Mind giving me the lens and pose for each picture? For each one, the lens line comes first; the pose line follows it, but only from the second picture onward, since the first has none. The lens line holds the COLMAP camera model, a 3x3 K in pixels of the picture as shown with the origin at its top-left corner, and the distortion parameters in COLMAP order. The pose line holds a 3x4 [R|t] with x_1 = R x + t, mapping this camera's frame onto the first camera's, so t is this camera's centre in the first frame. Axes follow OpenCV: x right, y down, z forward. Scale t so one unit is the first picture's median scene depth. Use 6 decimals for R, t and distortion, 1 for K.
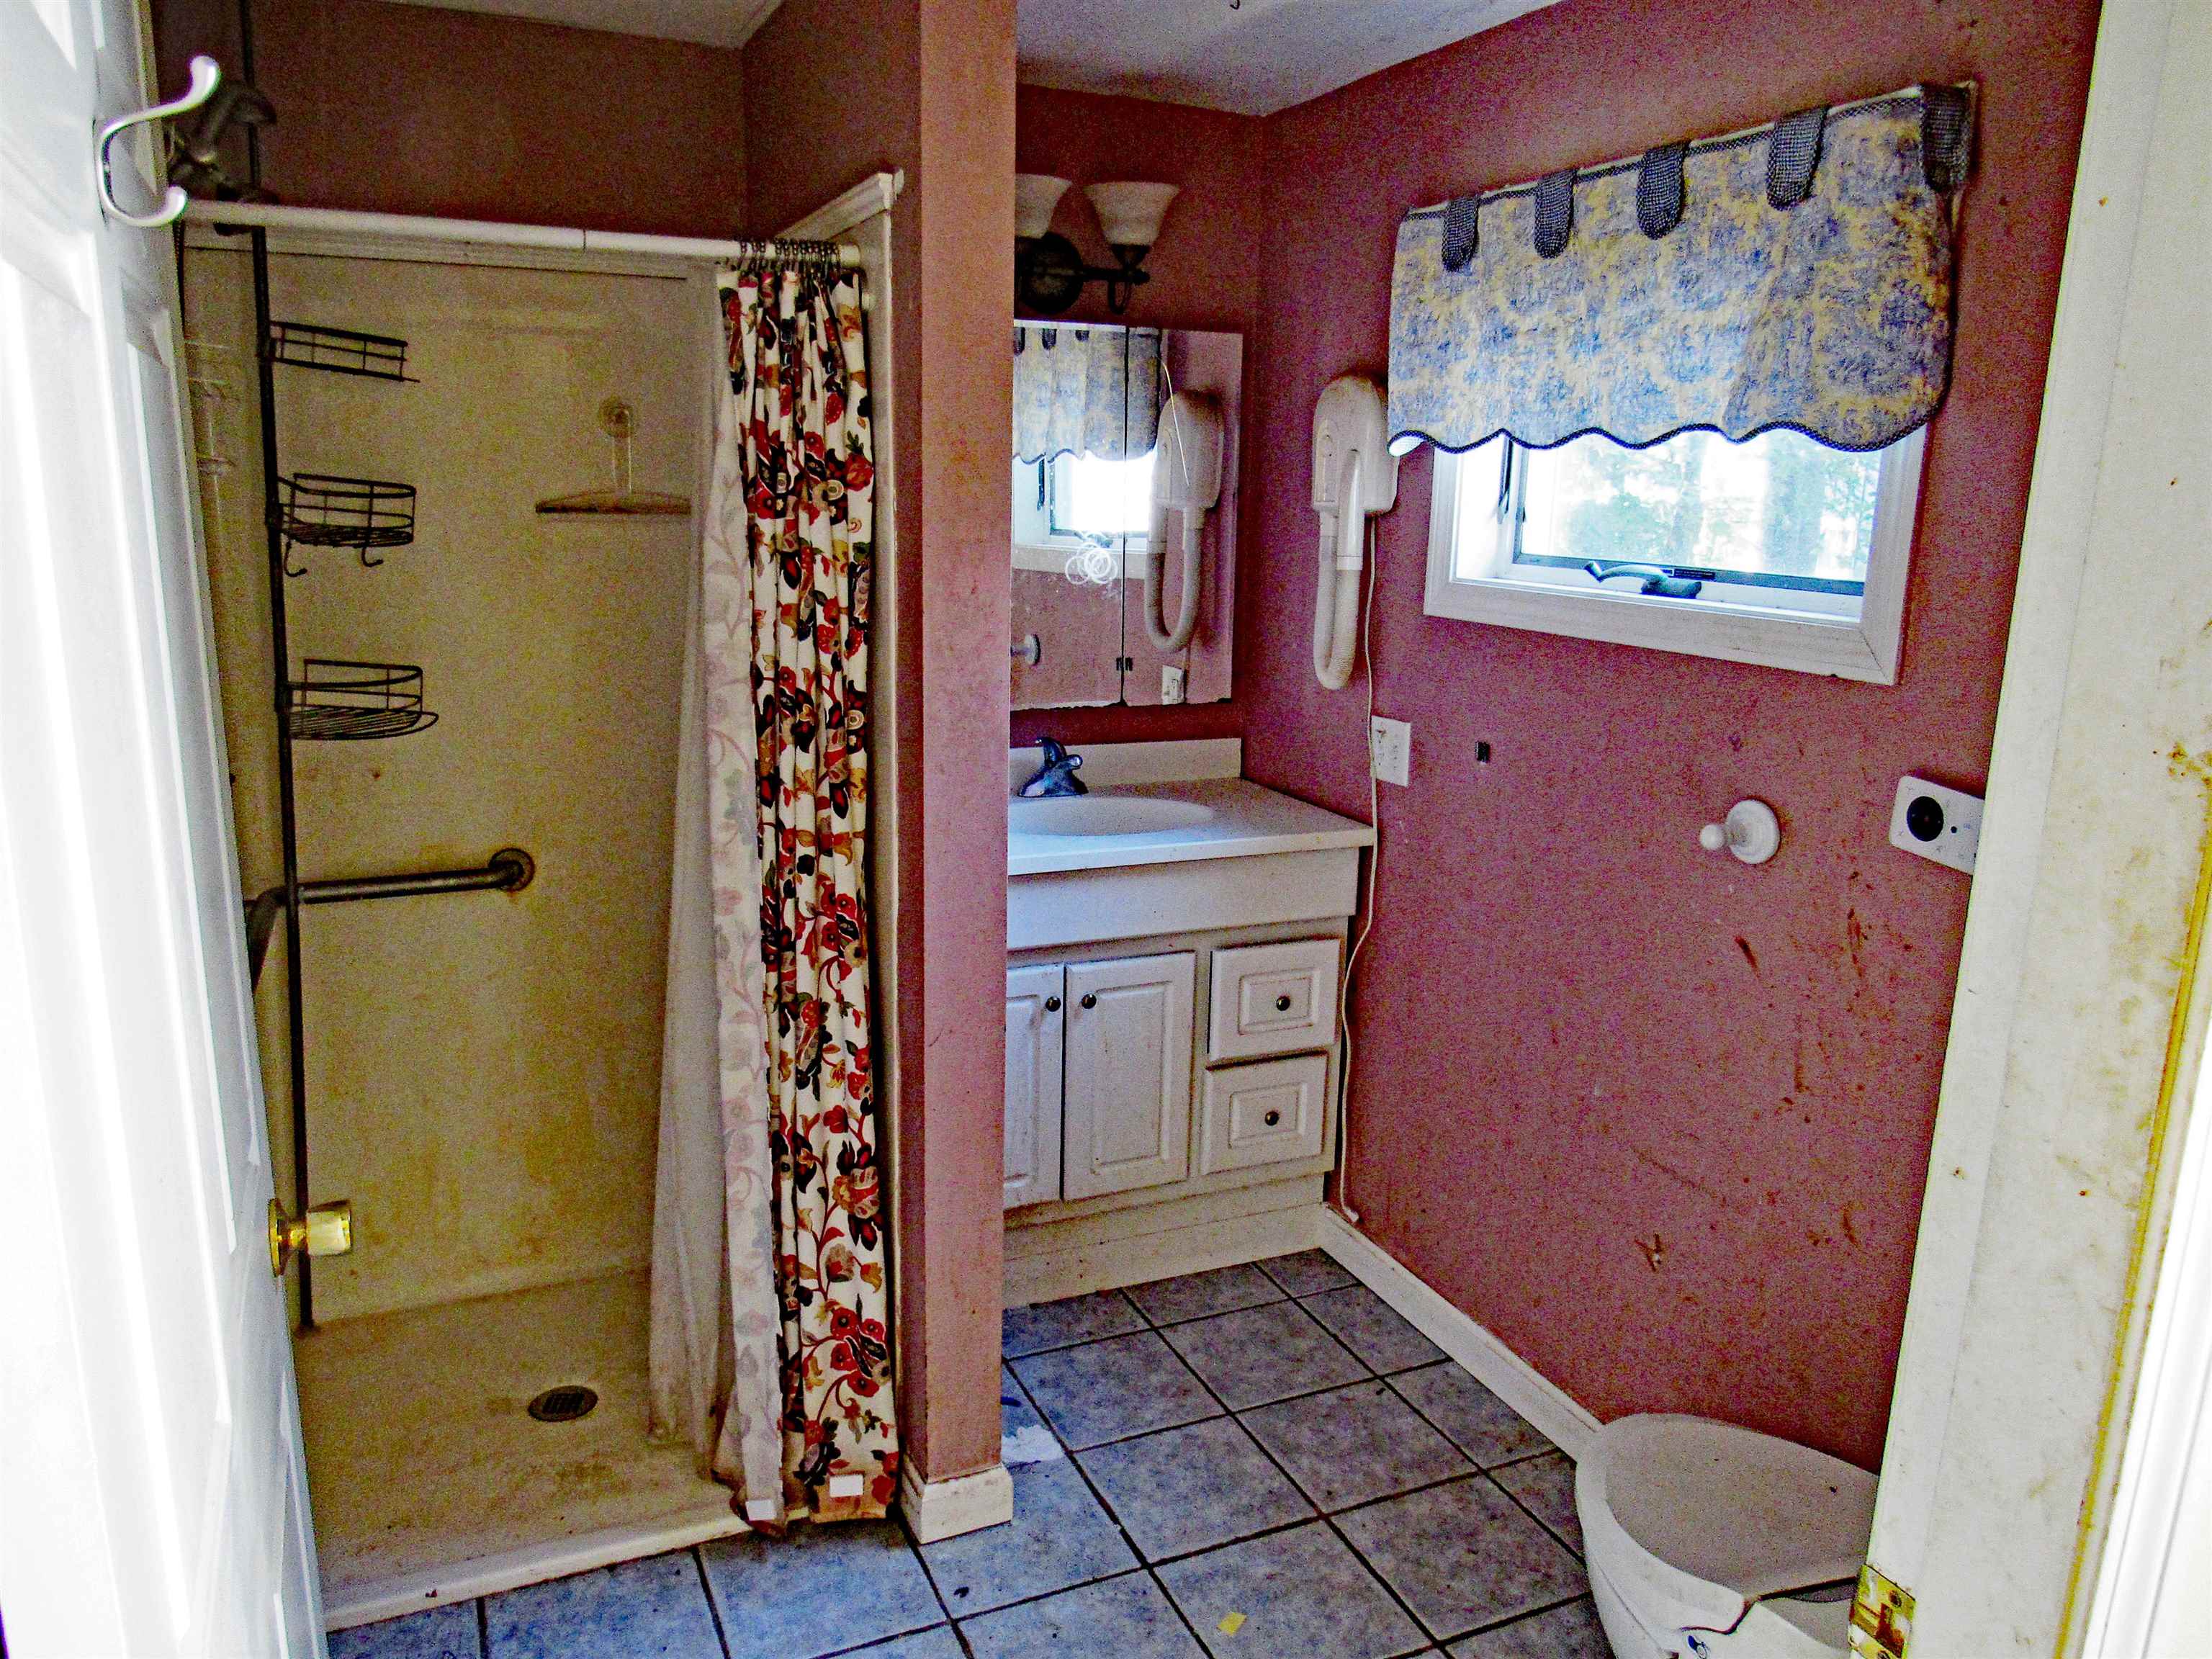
lens RADIAL K [[1568.7, 0, 1089.1], [0, 1568.7, 832.6], [0, 0, 1]] dist [-0.007482, 0.006799]
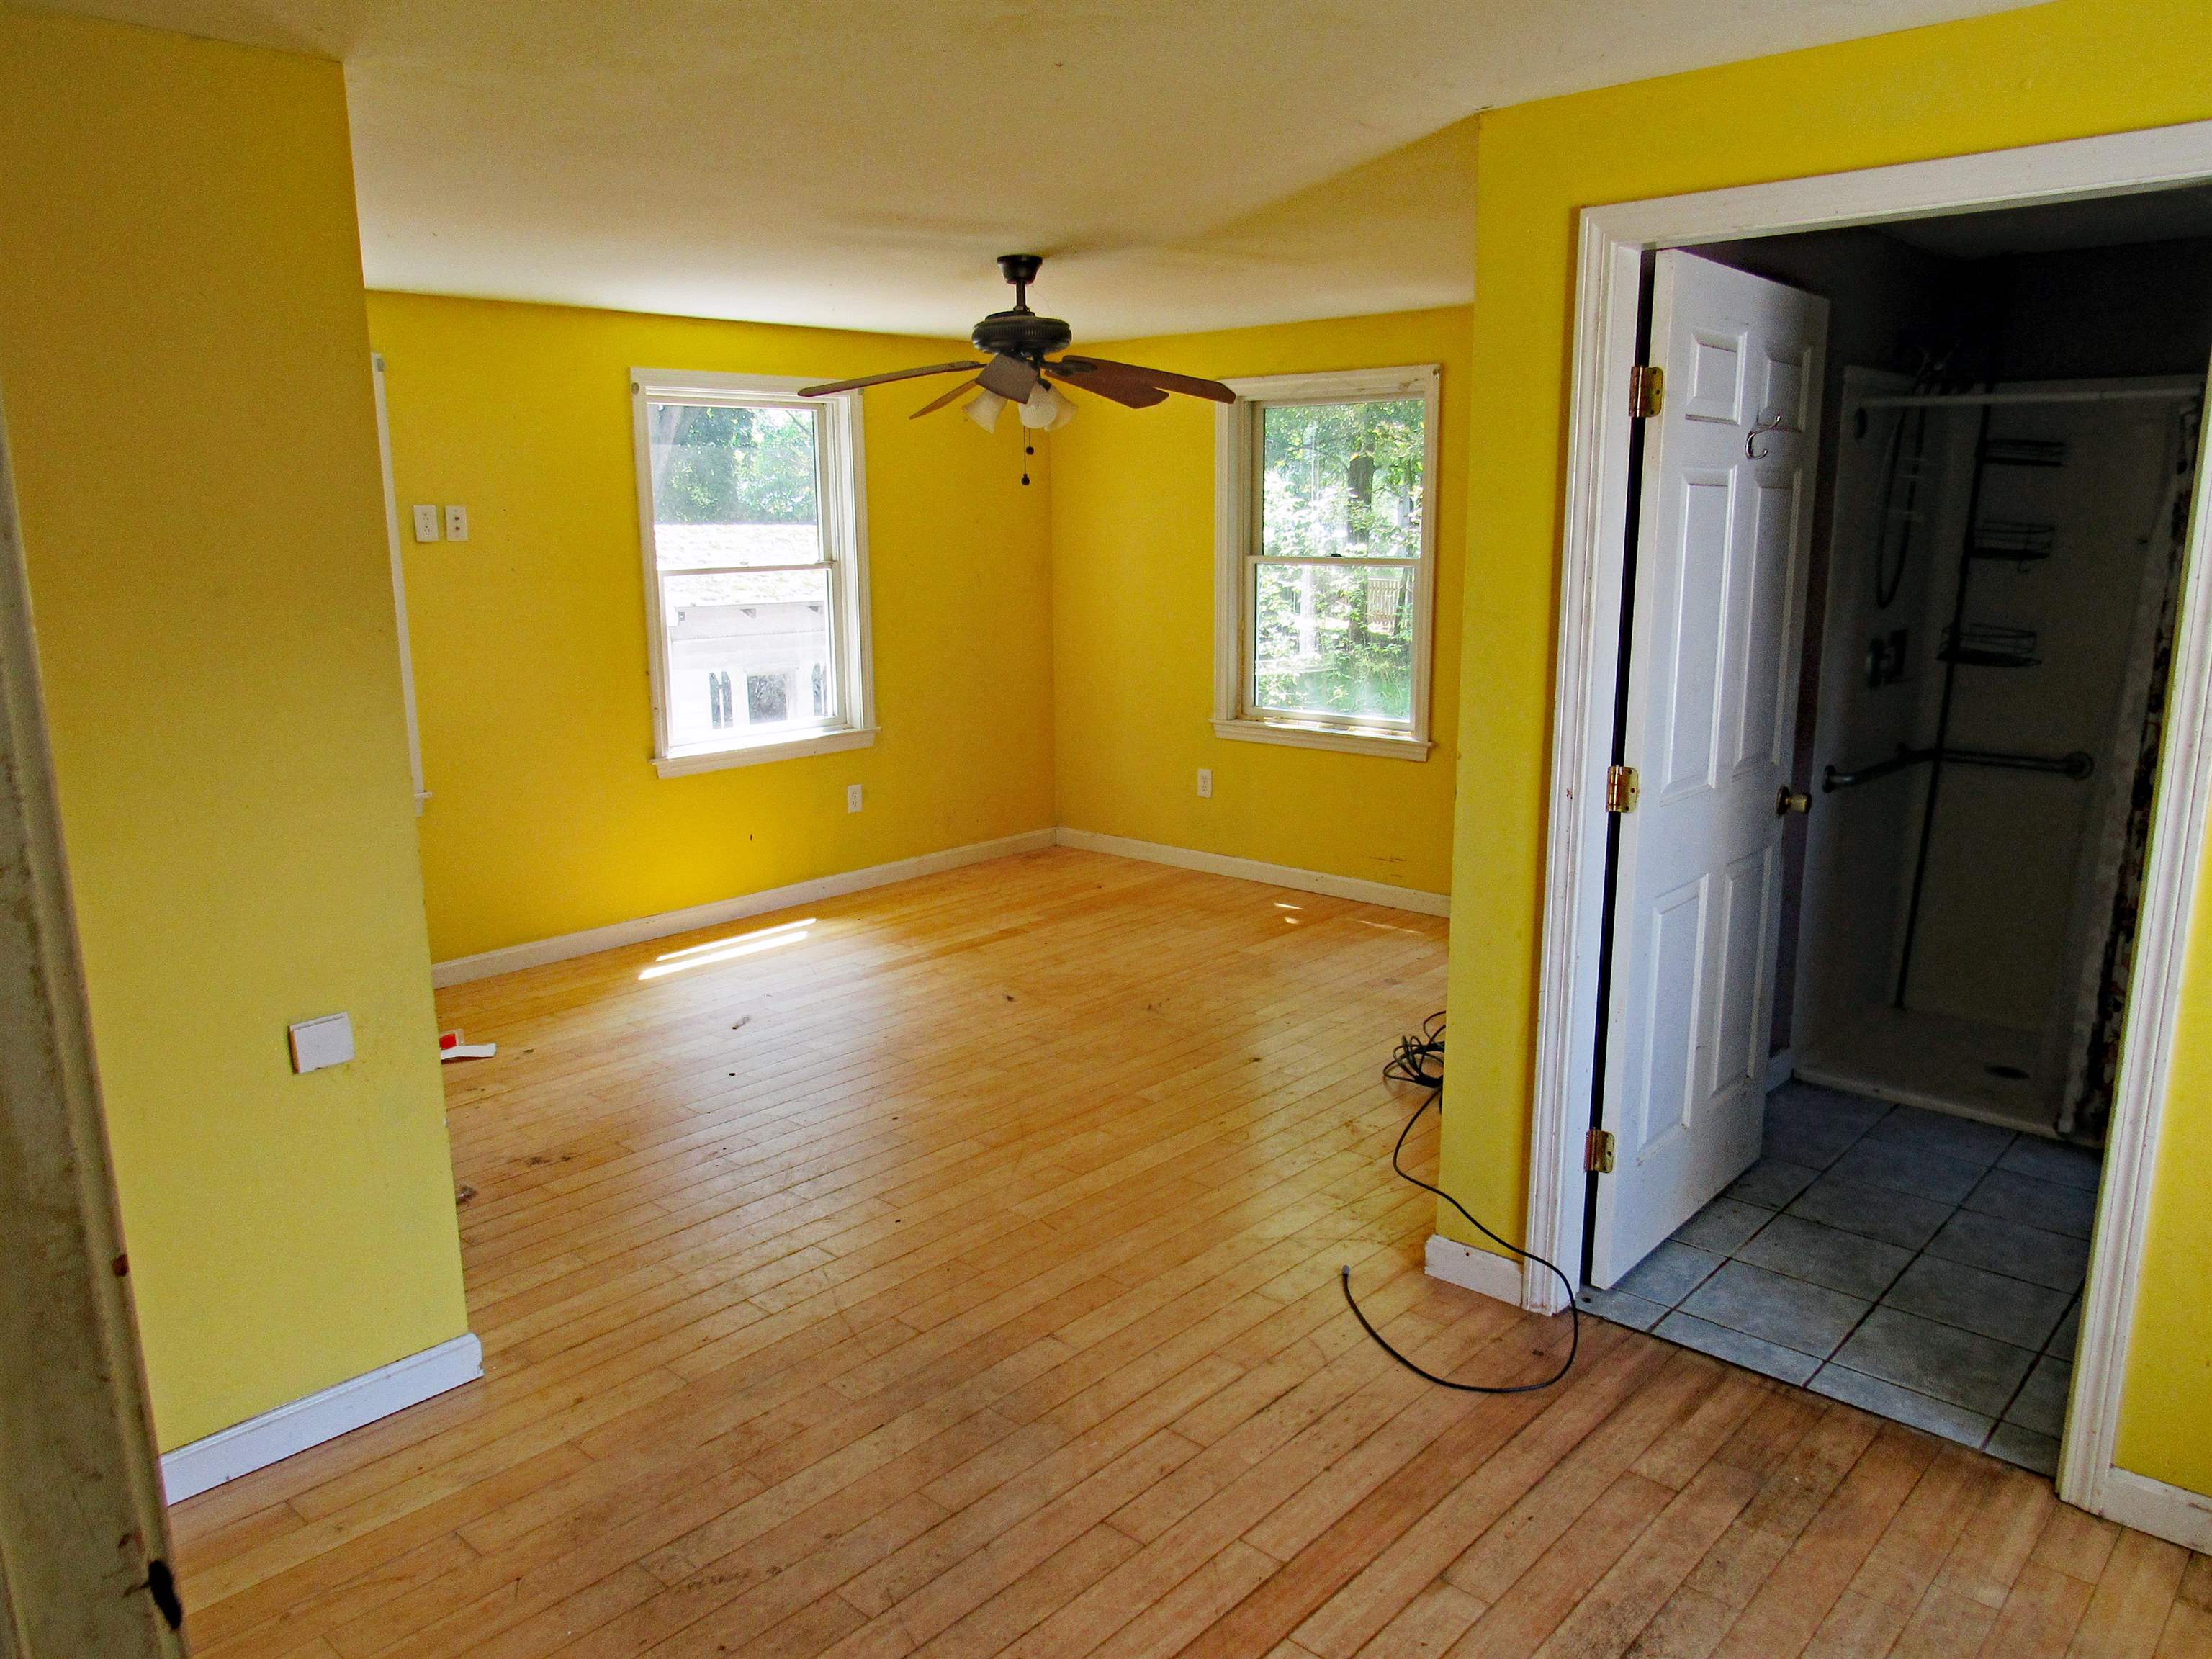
lens RADIAL K [[1568.7, 0, 1113.9], [0, 1568.7, 827.2], [0, 0, 1]] dist [-0.007482, 0.006799]
pose [[0.396618, 0.165623, -0.902919, 0.251070], [-0.188086, 0.977384, 0.096663, 0.042447], [0.898509, 0.131488, 0.418800, -0.198368]]
